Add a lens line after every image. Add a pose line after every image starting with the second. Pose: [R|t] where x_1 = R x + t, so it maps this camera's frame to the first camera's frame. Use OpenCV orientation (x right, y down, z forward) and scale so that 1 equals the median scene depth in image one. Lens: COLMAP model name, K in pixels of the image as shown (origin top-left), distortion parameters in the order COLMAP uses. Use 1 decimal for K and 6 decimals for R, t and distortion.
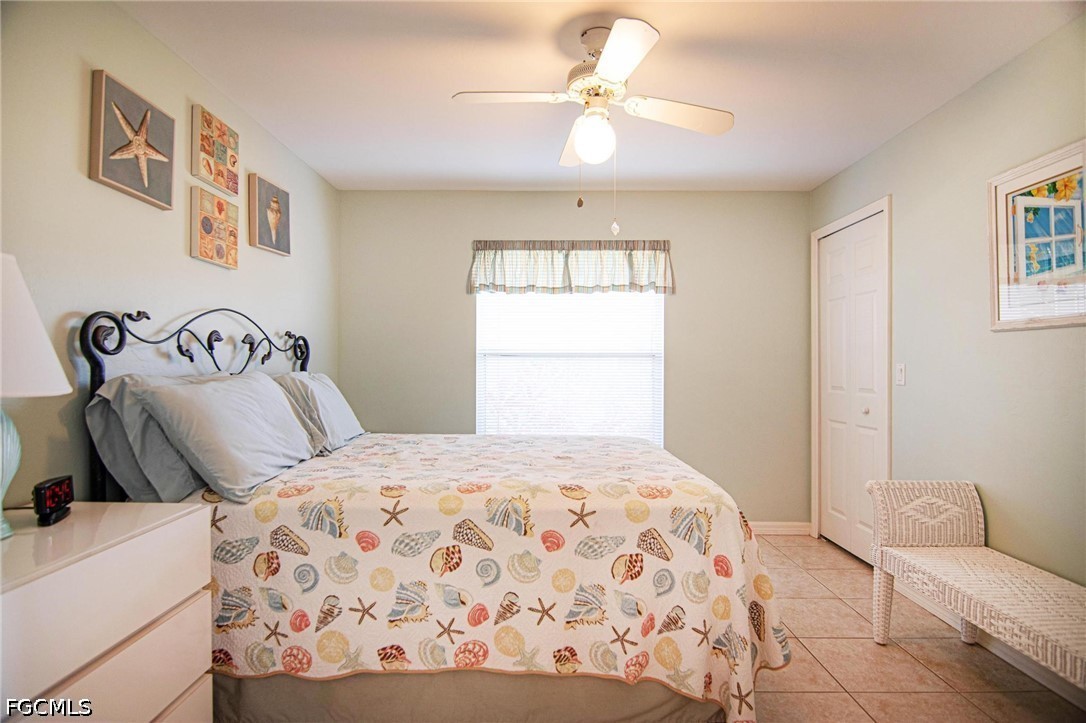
lens RADIAL K [[551.0, 0, 537.5], [0, 551.0, 366.3], [0, 0, 1]] dist [-0.003124, -0.012208]
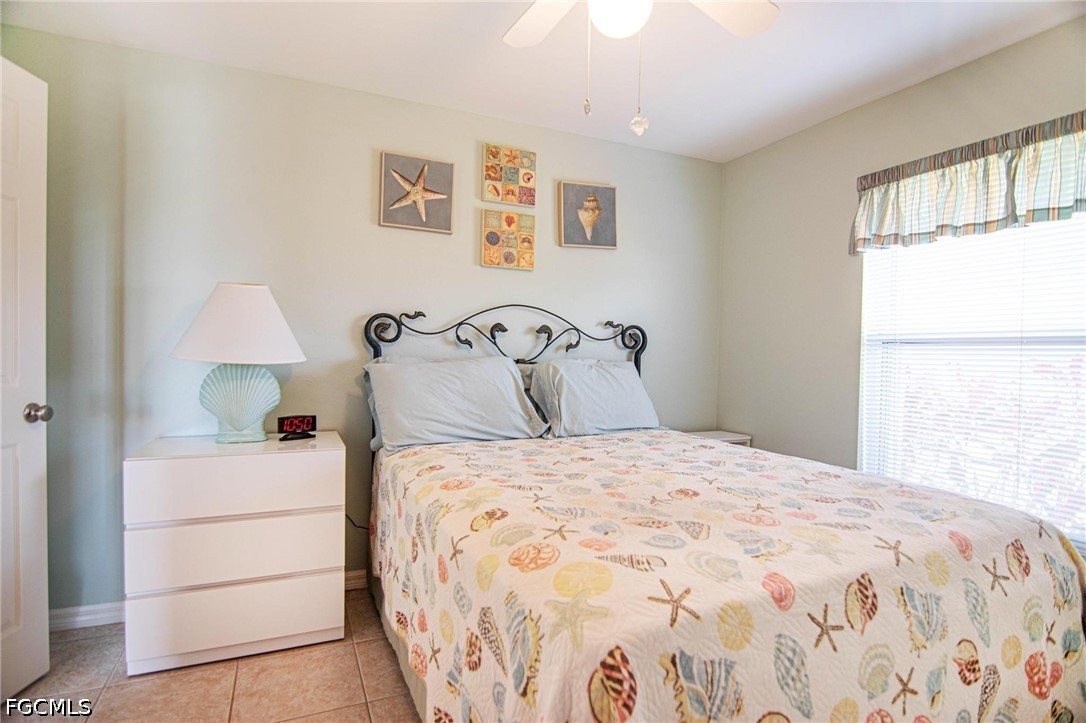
lens RADIAL K [[551.0, 0, 537.5], [0, 551.0, 366.3], [0, 0, 1]] dist [-0.003124, -0.012208]
pose [[0.421563, 0.025082, -0.906452, 0.551176], [-0.019392, 0.999638, 0.018642, 0.006279], [0.906592, 0.009719, 0.421897, 0.547943]]
